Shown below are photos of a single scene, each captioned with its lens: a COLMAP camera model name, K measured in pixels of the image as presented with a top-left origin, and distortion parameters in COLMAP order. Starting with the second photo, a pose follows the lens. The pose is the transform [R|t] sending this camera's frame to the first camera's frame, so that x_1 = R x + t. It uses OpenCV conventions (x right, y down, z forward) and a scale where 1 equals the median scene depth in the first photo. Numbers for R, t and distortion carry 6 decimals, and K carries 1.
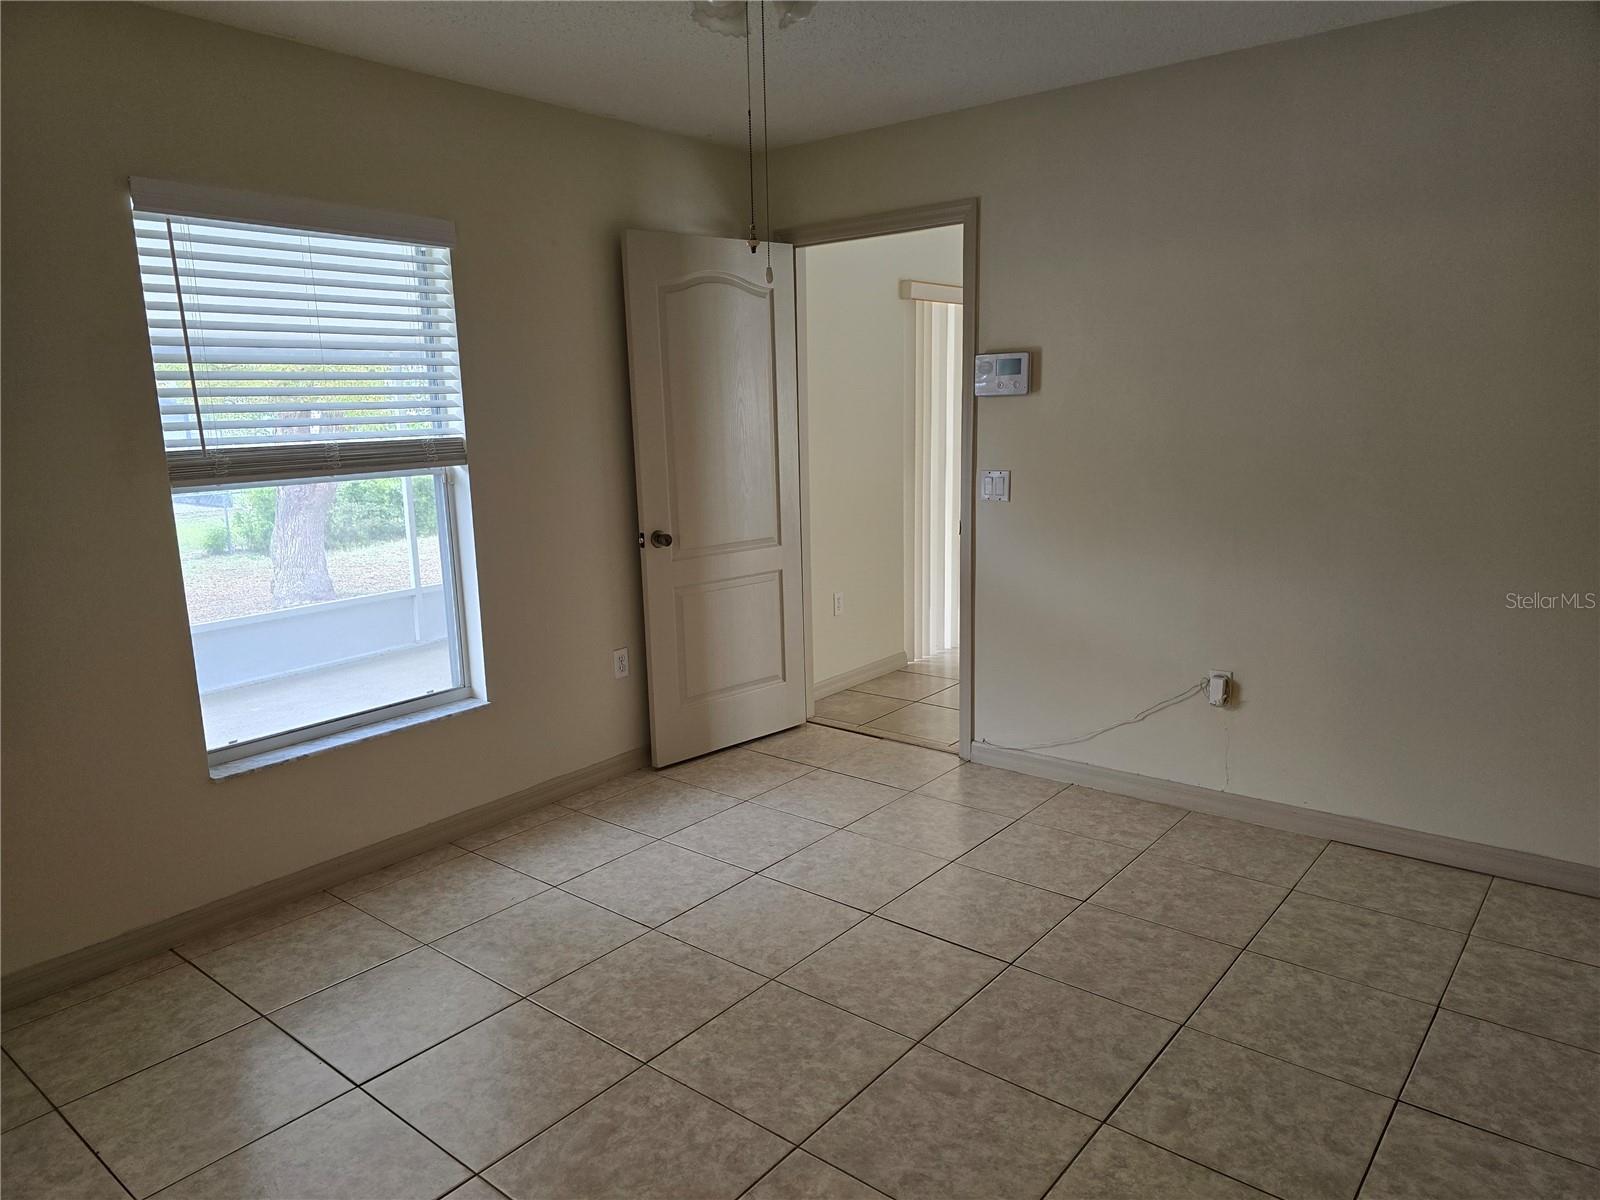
lens RADIAL K [[1061.5, 0, 800.0], [0, 1061.5, 600.0], [0, 0, 1]] dist [0.071319, -0.068331]
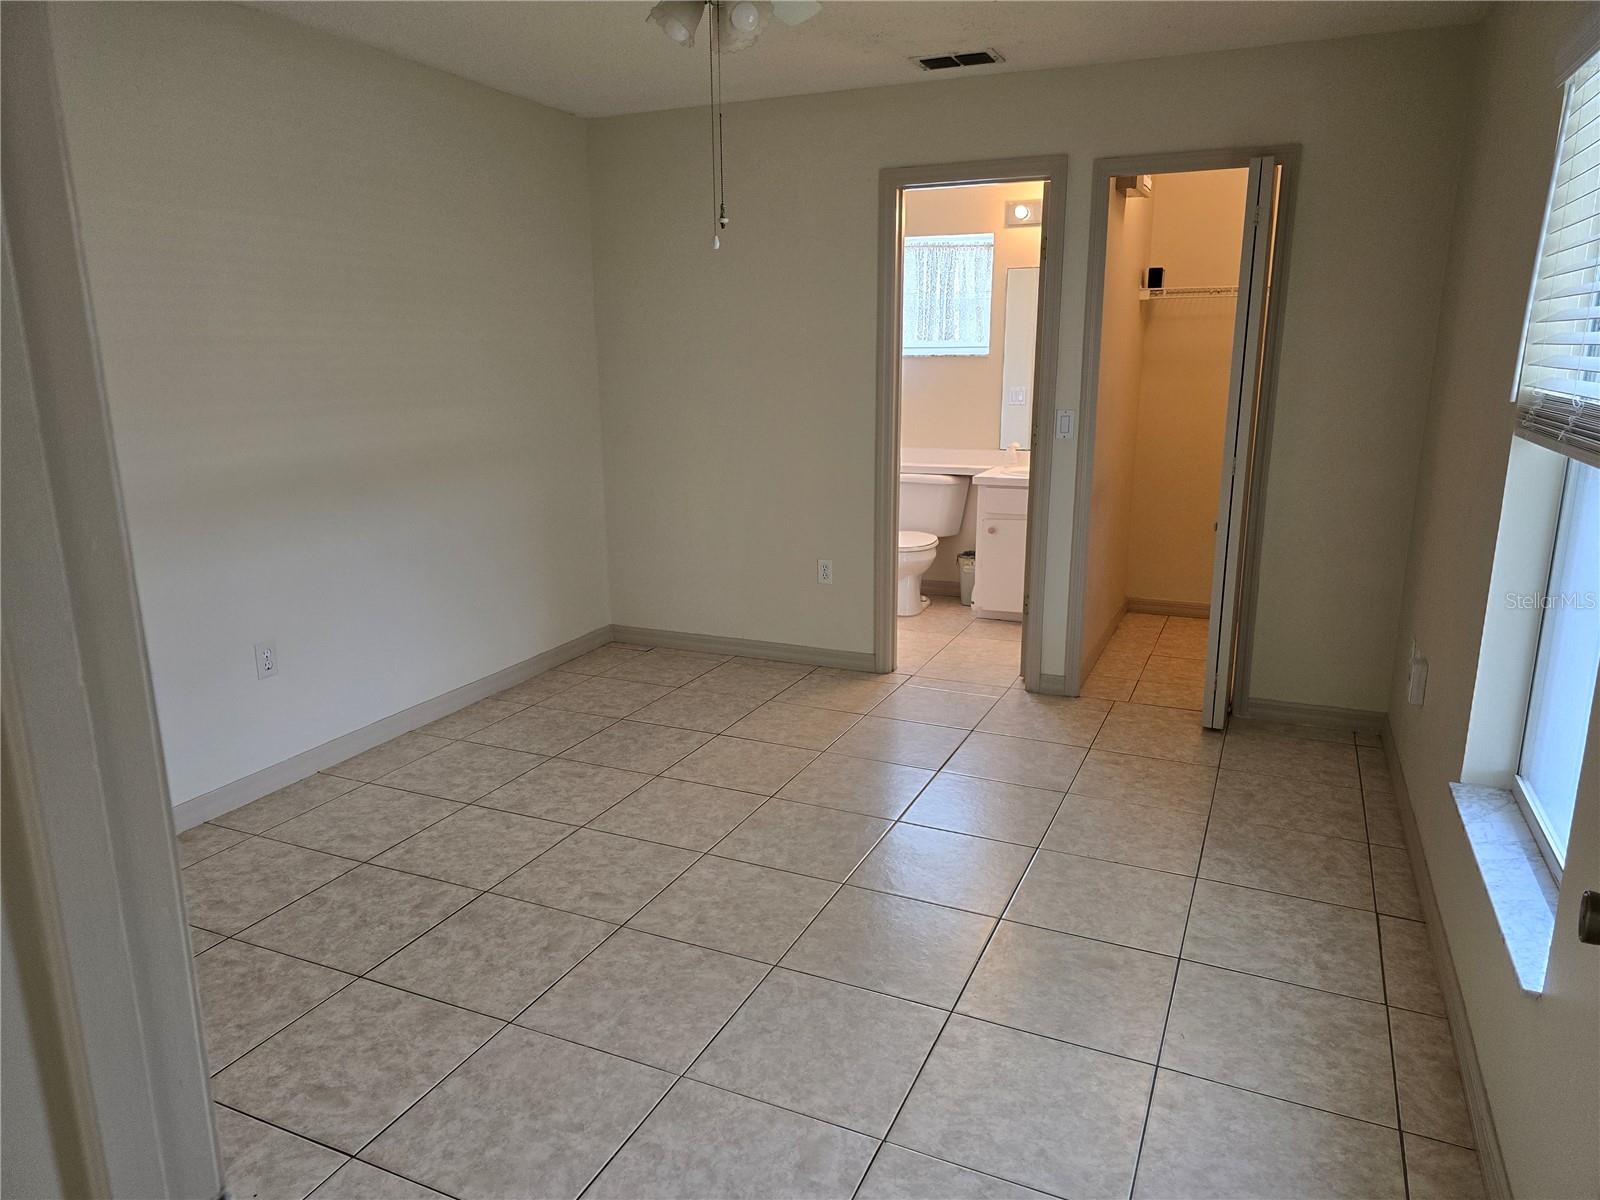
lens RADIAL K [[1061.5, 0, 800.0], [0, 1061.5, 600.0], [0, 0, 1]] dist [0.071319, -0.068331]
pose [[-0.967107, 0.088332, -0.238539, 0.160671], [-0.018913, 0.910203, 0.413730, -0.355374], [0.253664, 0.404633, -0.878594, 1.823029]]
